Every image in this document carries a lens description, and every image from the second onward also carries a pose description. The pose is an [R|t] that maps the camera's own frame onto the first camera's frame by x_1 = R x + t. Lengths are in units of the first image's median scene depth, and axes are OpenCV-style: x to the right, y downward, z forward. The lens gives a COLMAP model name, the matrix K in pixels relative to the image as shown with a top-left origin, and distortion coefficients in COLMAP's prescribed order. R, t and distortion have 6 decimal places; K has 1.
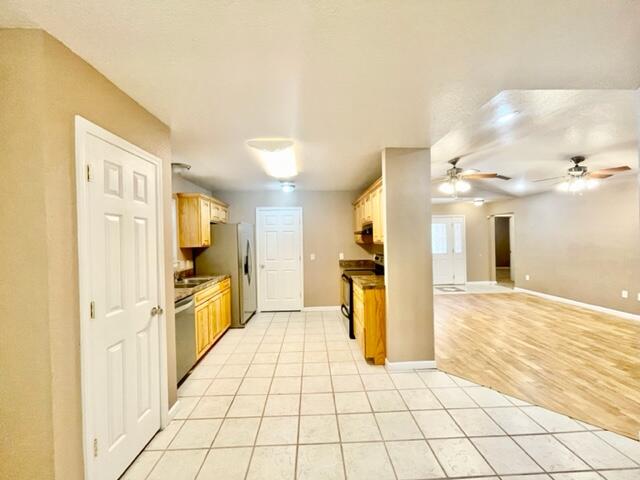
lens RADIAL K [[258.6, 0, 318.1], [0, 258.6, 240.3], [0, 0, 1]] dist [-0.006069, 0.001472]
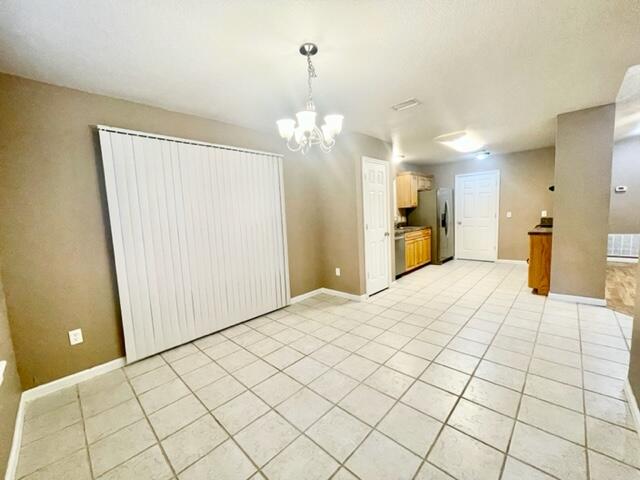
lens RADIAL K [[258.6, 0, 319.5], [0, 258.6, 240.0], [0, 0, 1]] dist [-0.006069, 0.001472]
pose [[0.699653, 0.056299, -0.712261, 0.260348], [0.031875, 0.993439, 0.109834, 0.032209], [0.713771, -0.099549, 0.693268, -0.451251]]
